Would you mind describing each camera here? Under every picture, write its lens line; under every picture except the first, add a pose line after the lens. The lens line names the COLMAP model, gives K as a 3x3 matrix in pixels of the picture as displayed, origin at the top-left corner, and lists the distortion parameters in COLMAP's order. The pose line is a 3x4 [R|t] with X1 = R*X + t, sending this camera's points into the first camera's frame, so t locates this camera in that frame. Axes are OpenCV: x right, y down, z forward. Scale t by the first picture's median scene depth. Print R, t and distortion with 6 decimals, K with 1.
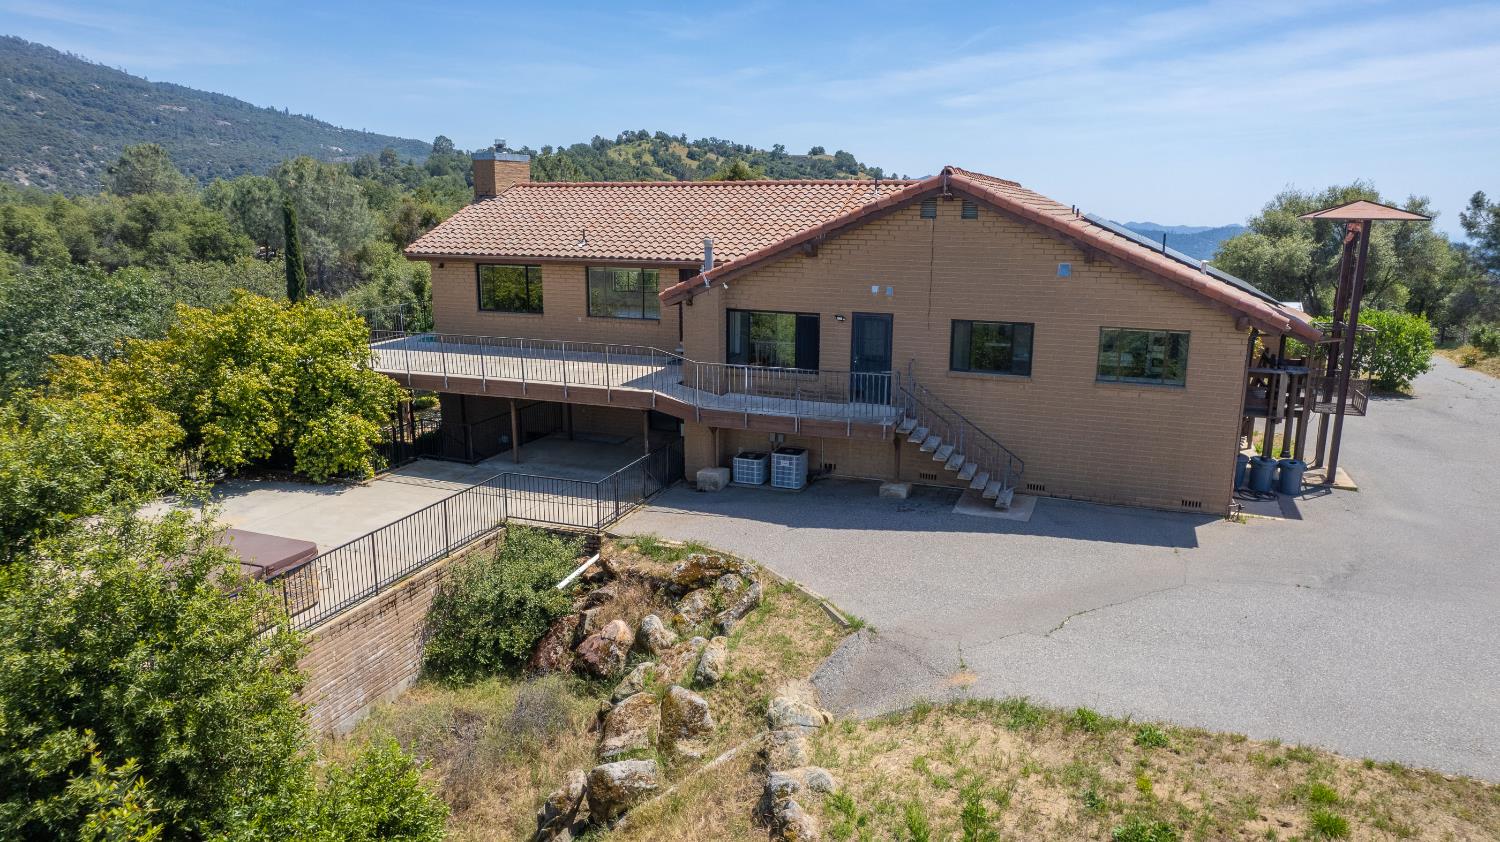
lens RADIAL K [[959.8, 0, 752.2], [0, 959.8, 418.6], [0, 0, 1]] dist [-0.081162, 0.075788]
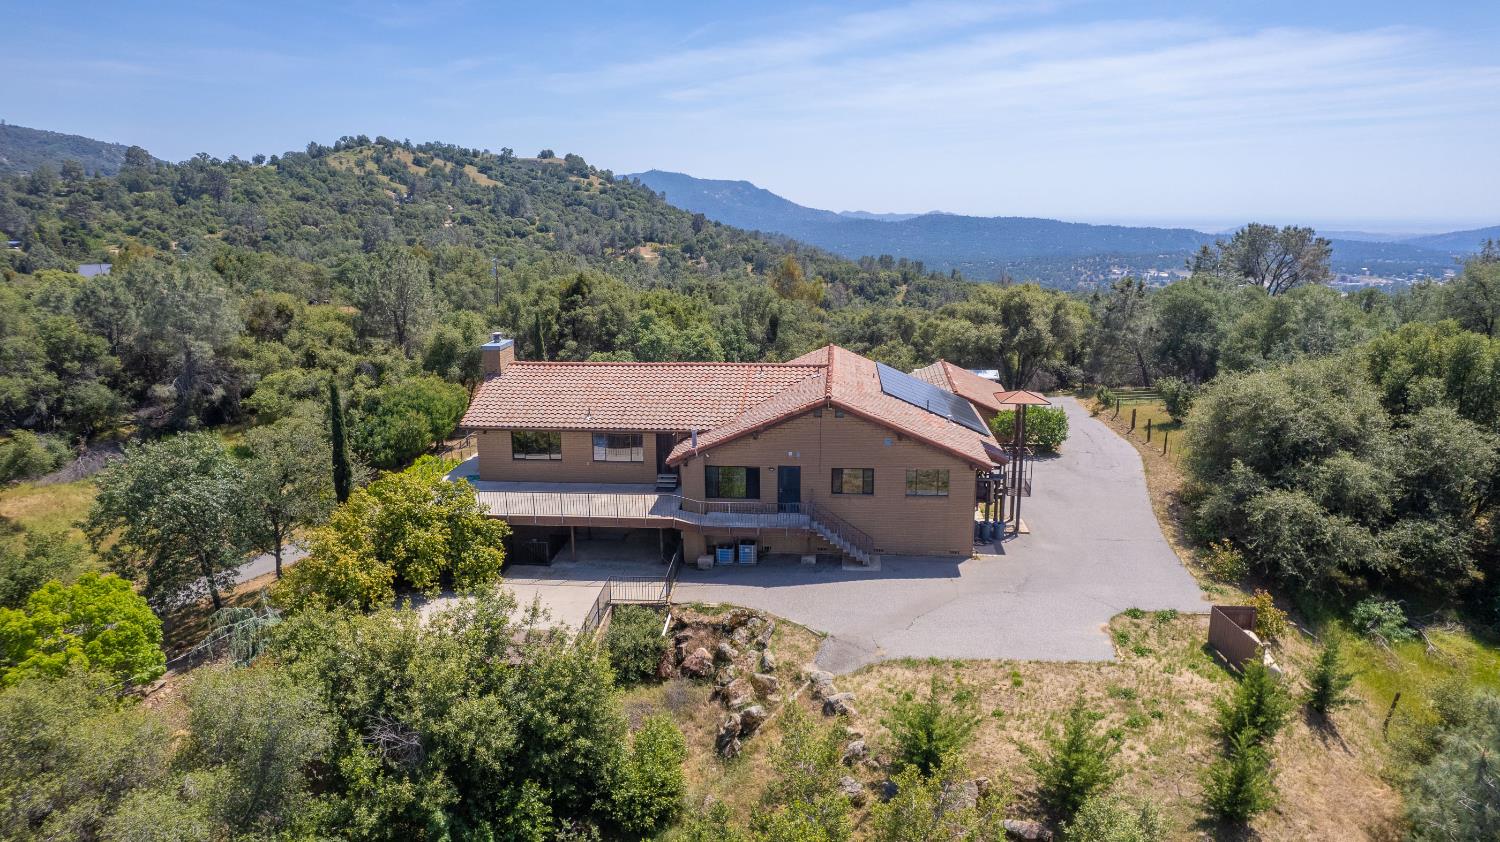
lens RADIAL K [[959.8, 0, 752.2], [0, 959.8, 418.6], [0, 0, 1]] dist [-0.081162, 0.075788]
pose [[0.961483, -0.072958, 0.265005, -0.449389], [0.071371, 0.997327, 0.015627, -0.246368], [-0.265436, 0.003888, 0.964121, -0.811818]]
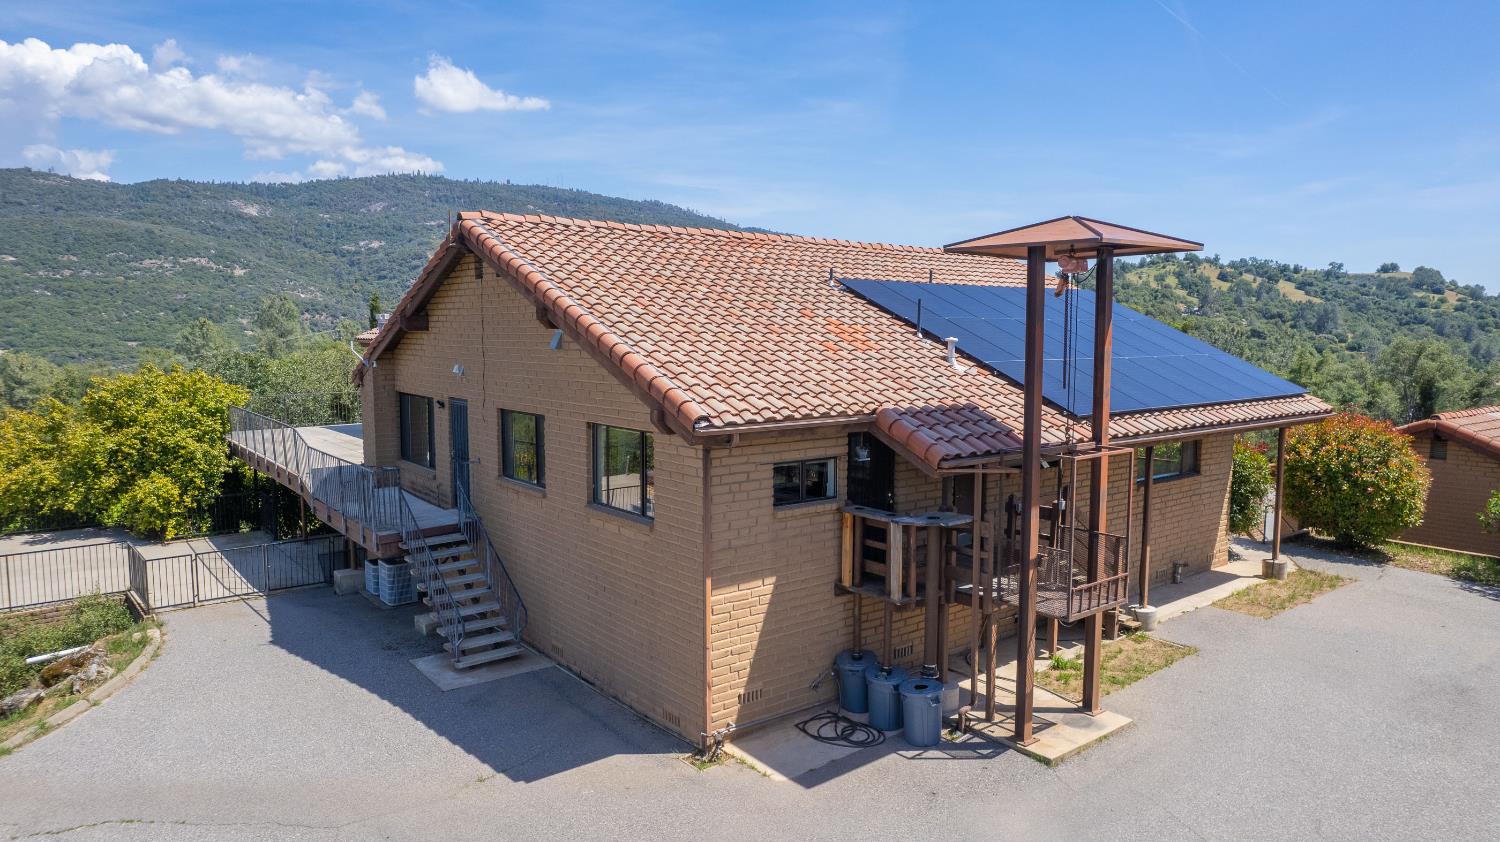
lens RADIAL K [[959.8, 0, 752.2], [0, 959.8, 418.6], [0, 0, 1]] dist [-0.081162, 0.075788]
pose [[0.858418, 0.044692, -0.511000, 0.744573], [-0.109601, 0.989172, -0.097605, -0.042124], [0.501104, 0.139792, 0.854021, 0.436574]]
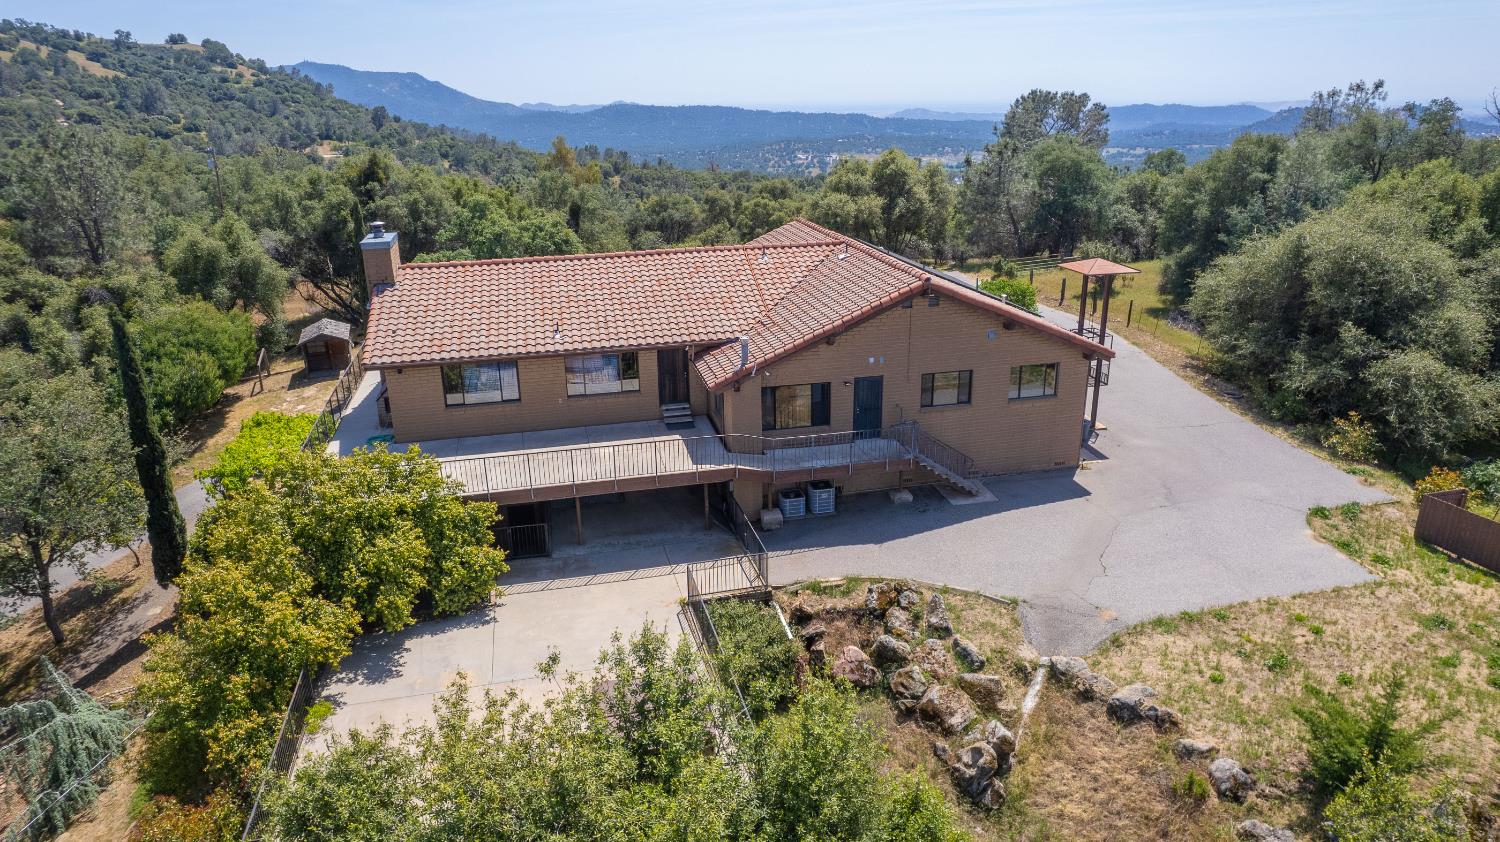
lens RADIAL K [[959.8, 0, 752.2], [0, 959.8, 418.6], [0, 0, 1]] dist [-0.081162, 0.075788]
pose [[0.826981, -0.202087, 0.524655, -0.785673], [0.140952, 0.977888, 0.154490, -0.301341], [-0.544274, -0.053809, 0.837180, -0.074655]]
